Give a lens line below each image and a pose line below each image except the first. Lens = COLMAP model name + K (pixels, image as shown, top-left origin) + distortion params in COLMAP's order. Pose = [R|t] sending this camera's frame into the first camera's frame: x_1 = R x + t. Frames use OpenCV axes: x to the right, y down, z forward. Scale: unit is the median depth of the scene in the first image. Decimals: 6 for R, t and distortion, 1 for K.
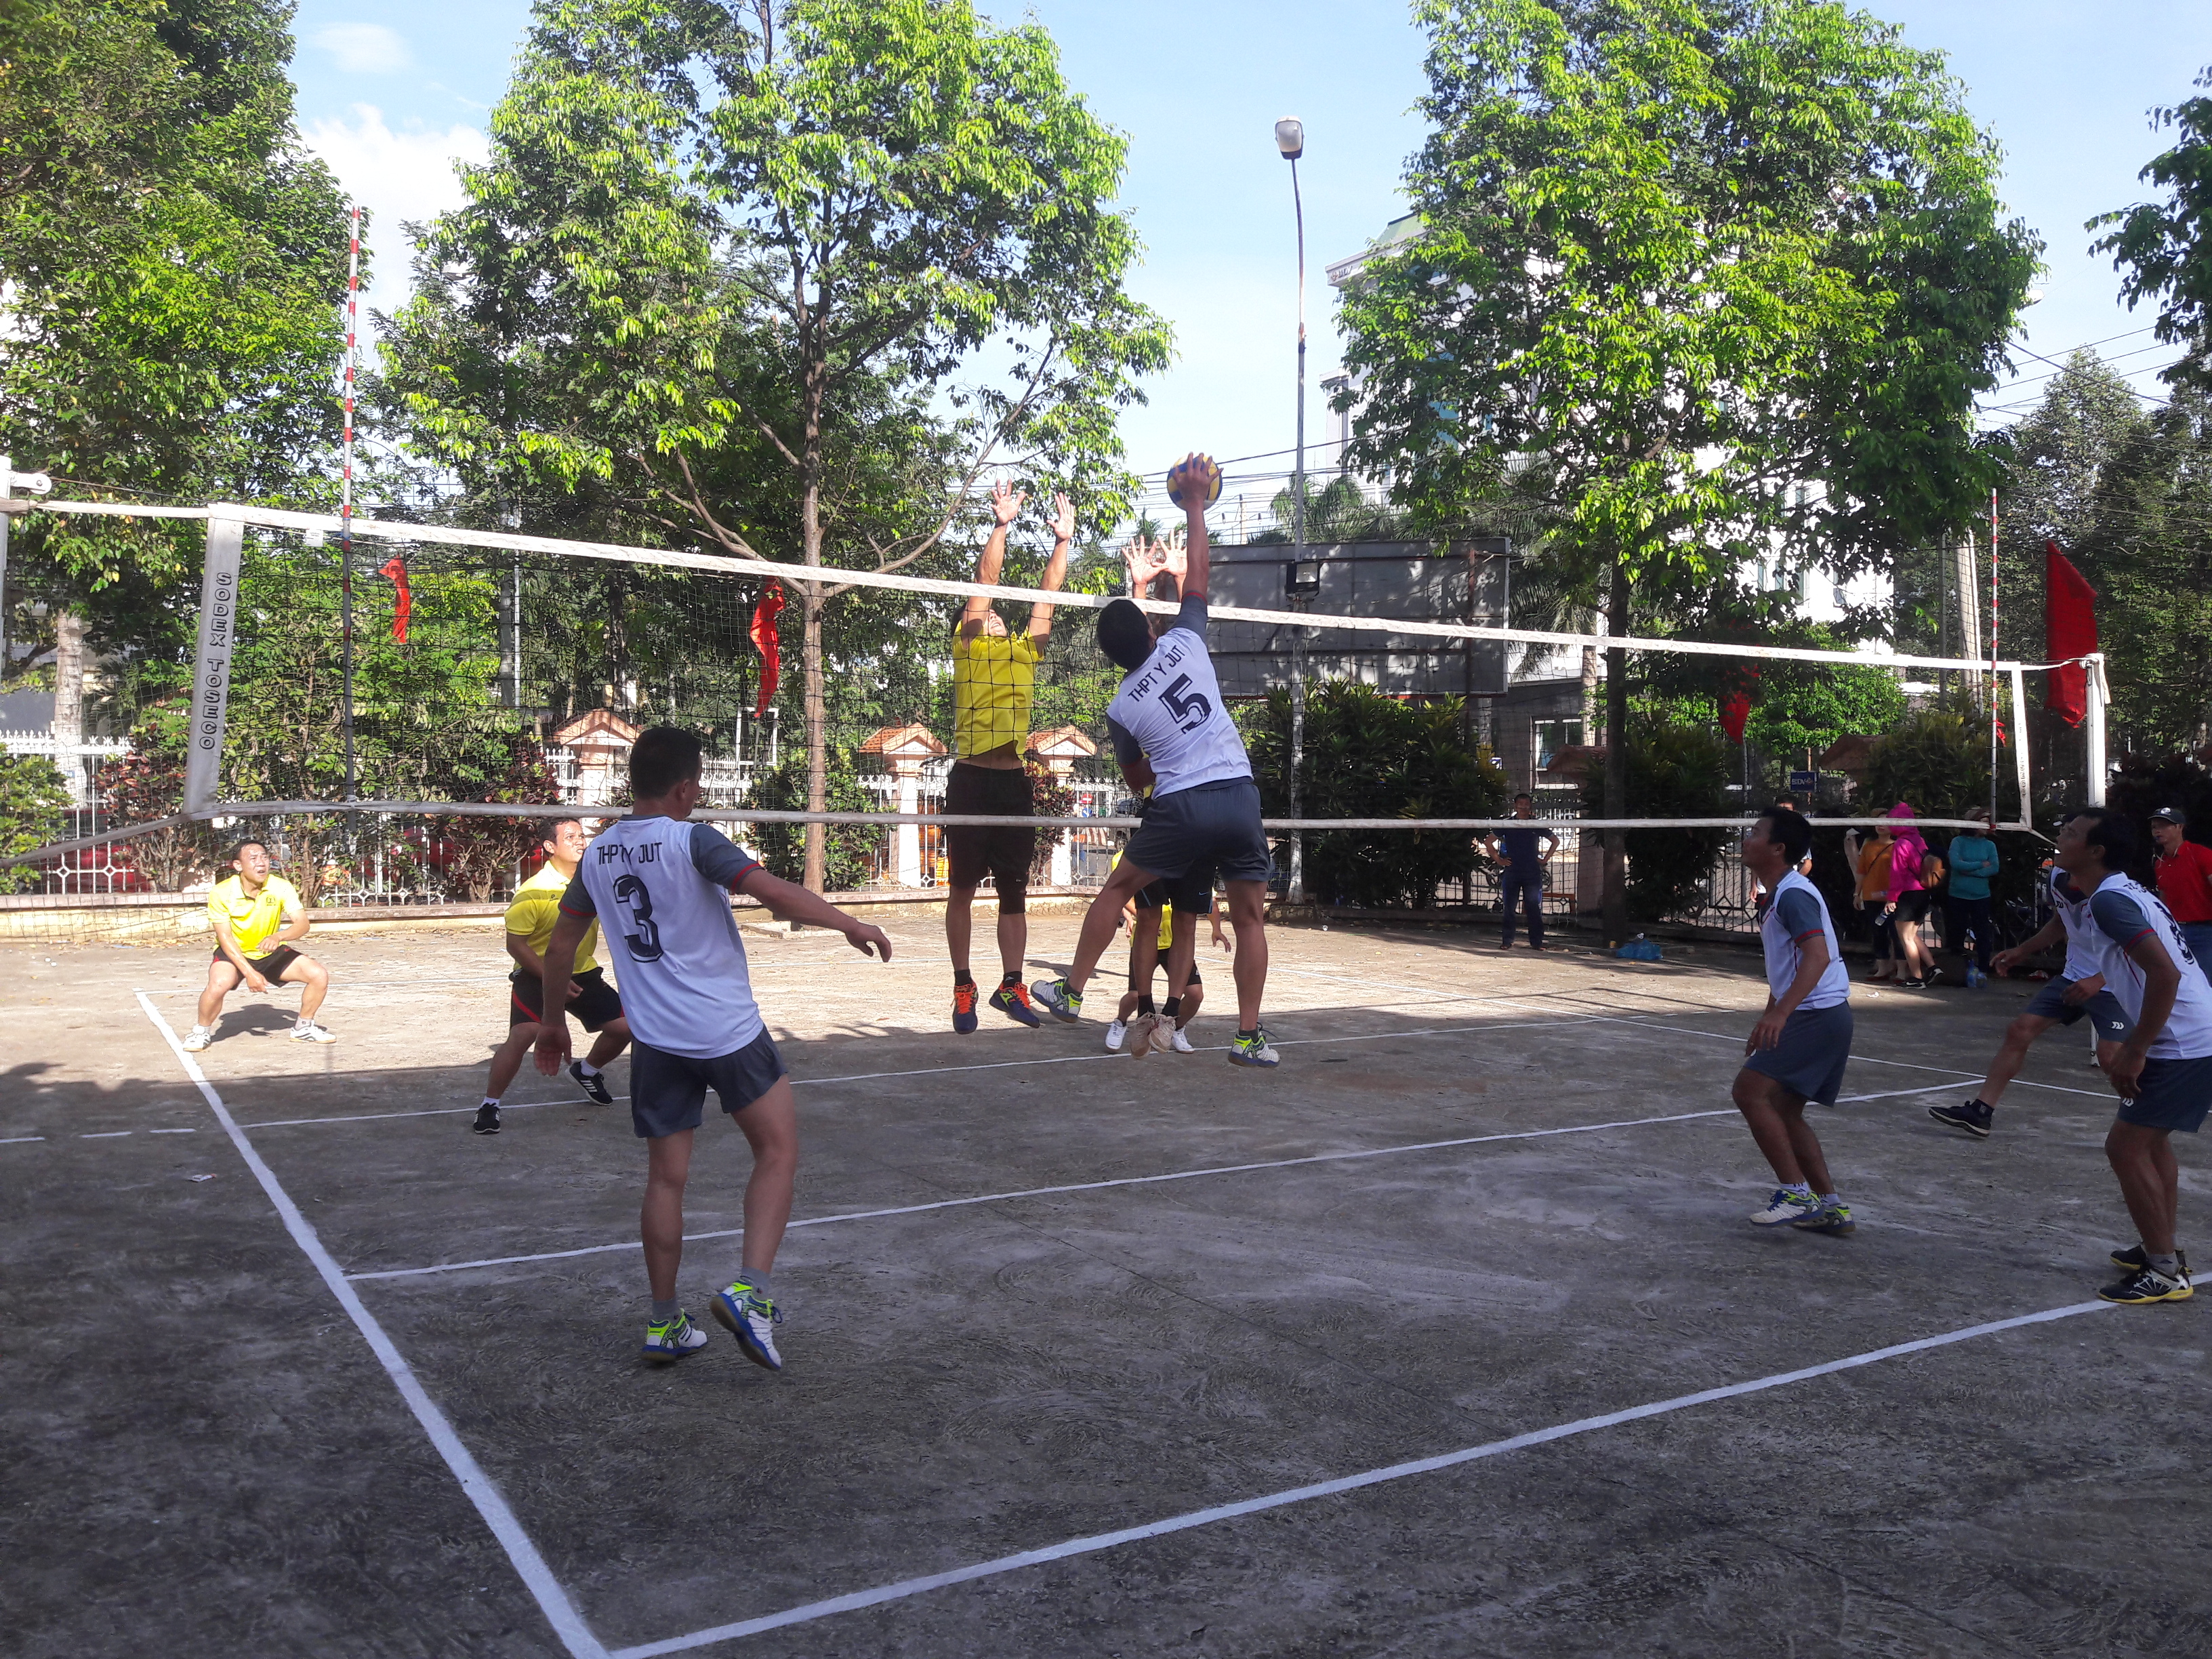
lens RADIAL K [[1750.3, 0, 1150.1], [0, 1750.3, 779.8], [0, 0, 1]] dist [0.017539, -0.043460]
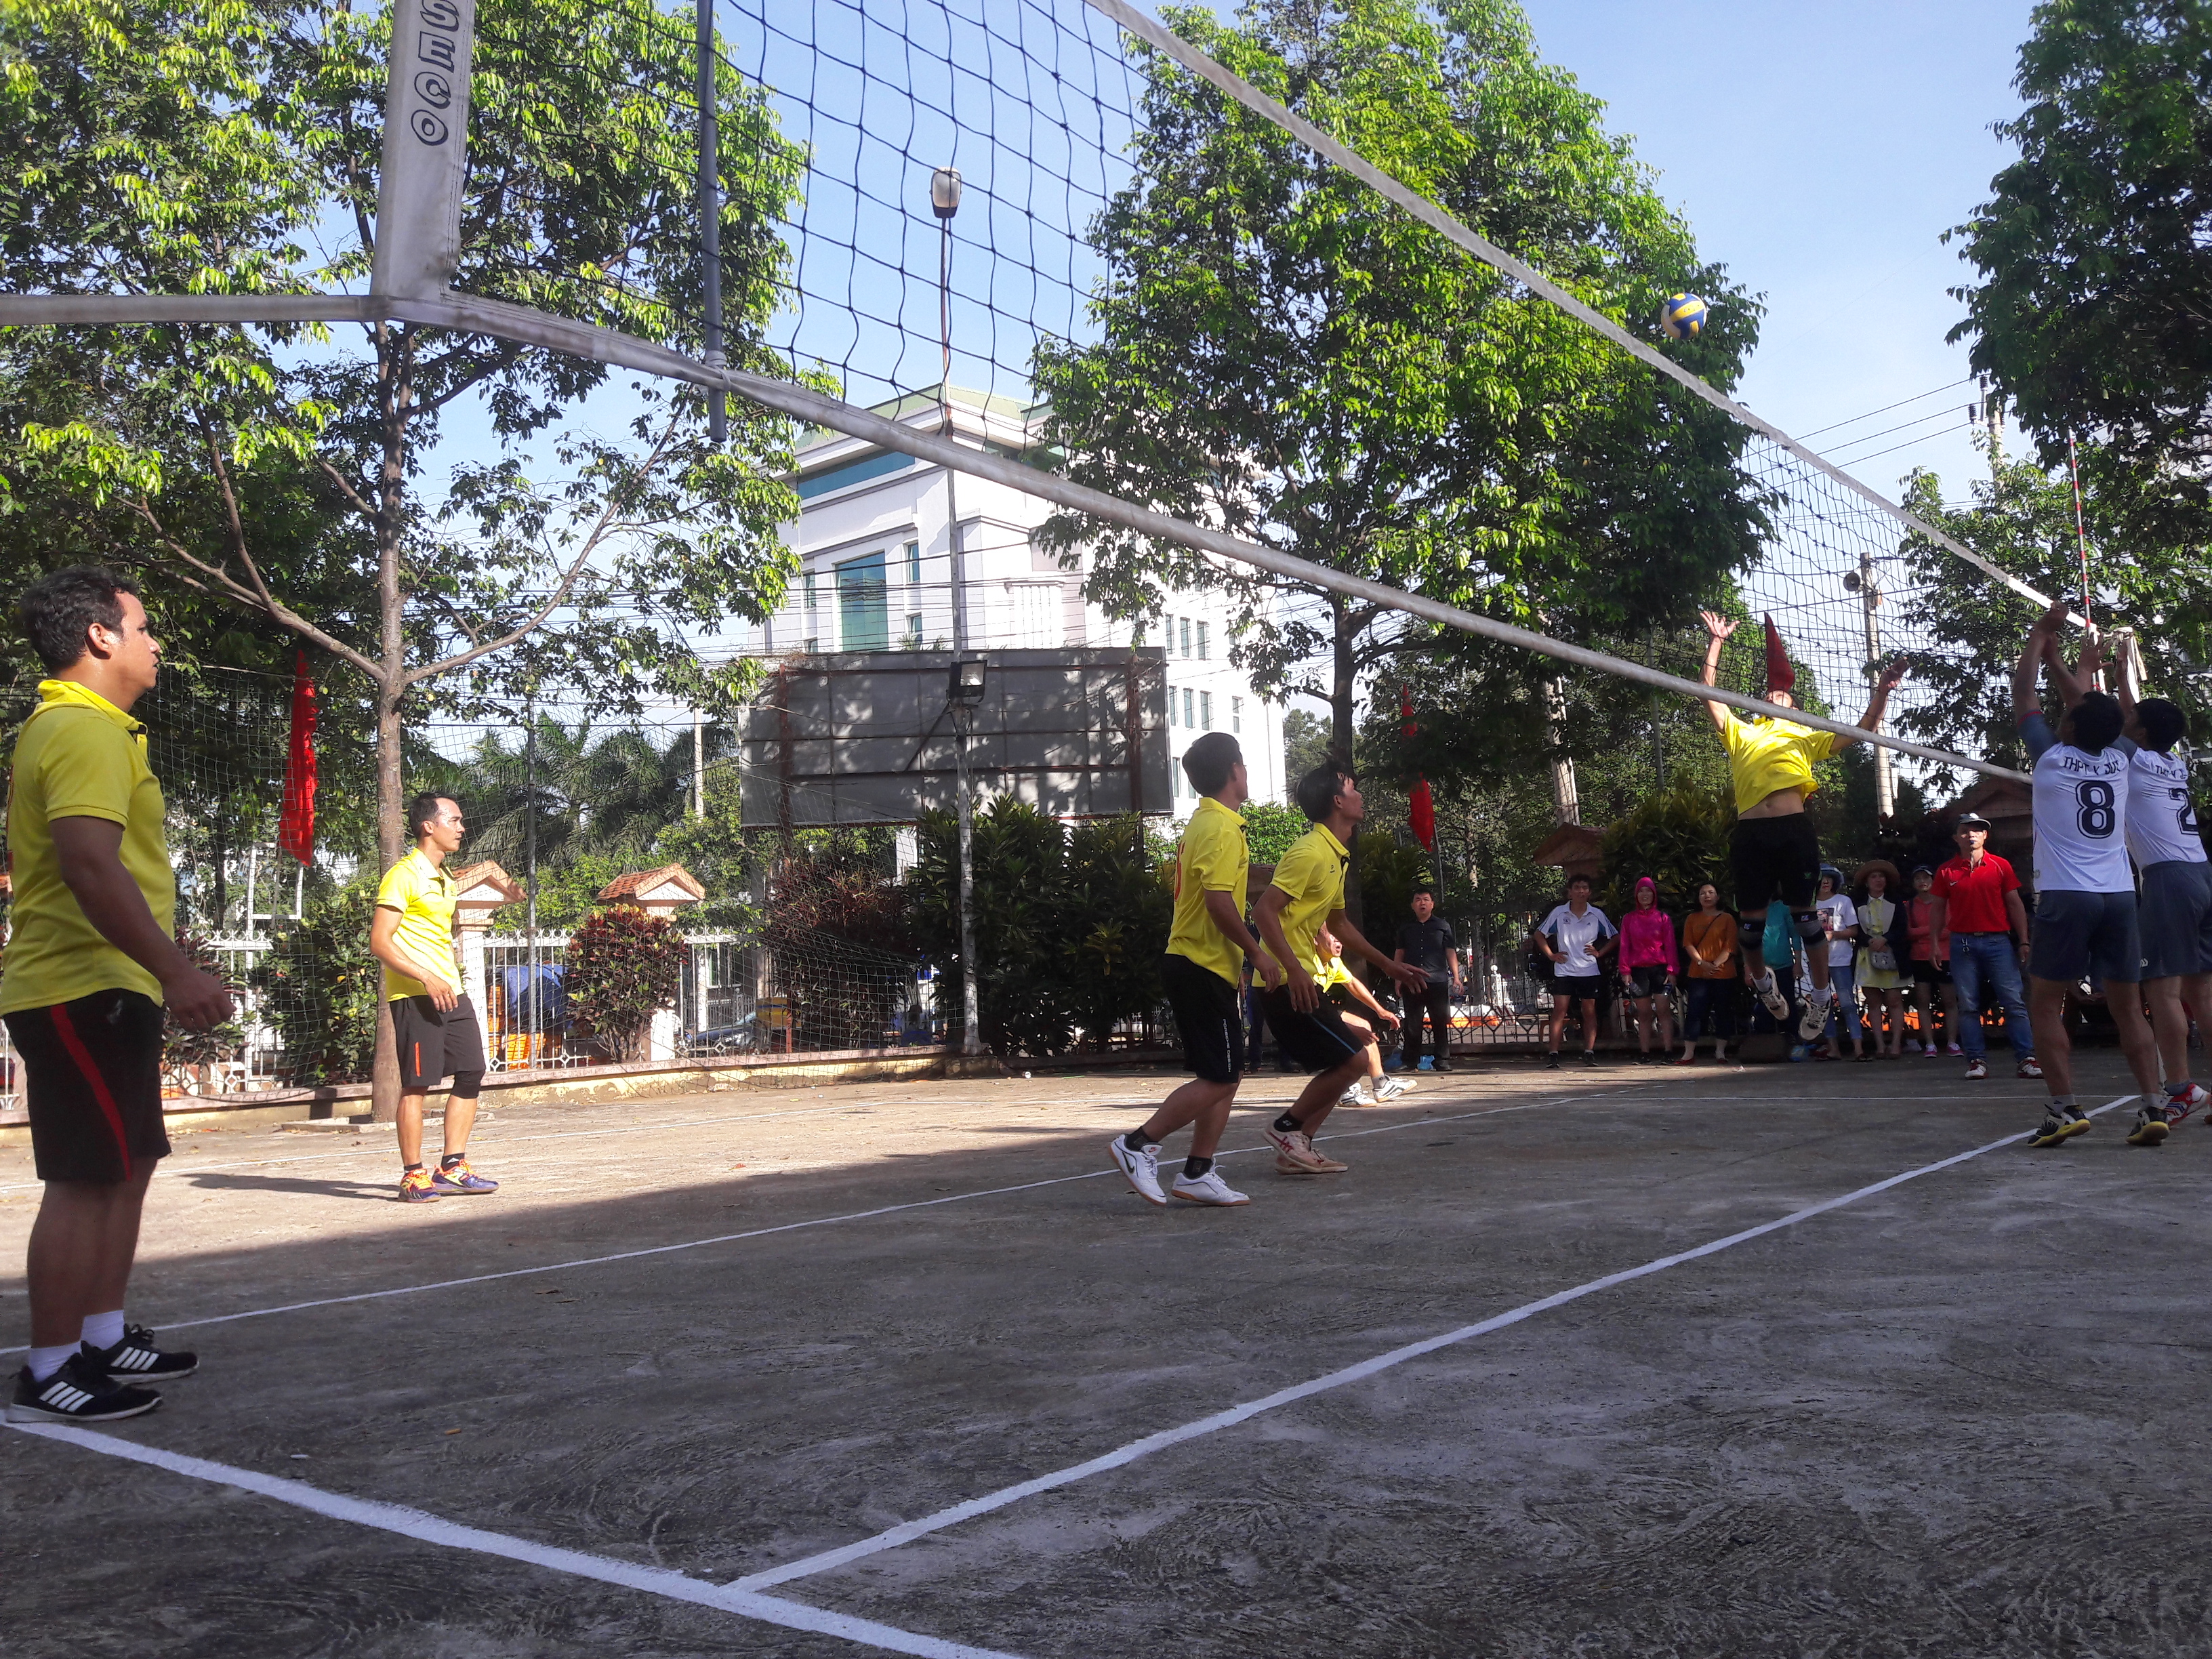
lens RADIAL K [[1750.3, 0, 1081.8], [0, 1750.3, 832.3], [0, 0, 1]] dist [0.017539, -0.043460]
pose [[0.941577, -0.025067, 0.335863, -0.271085], [0.059275, 0.993994, -0.091988, 0.079860], [-0.331540, 0.106522, 0.937408, 0.286365]]
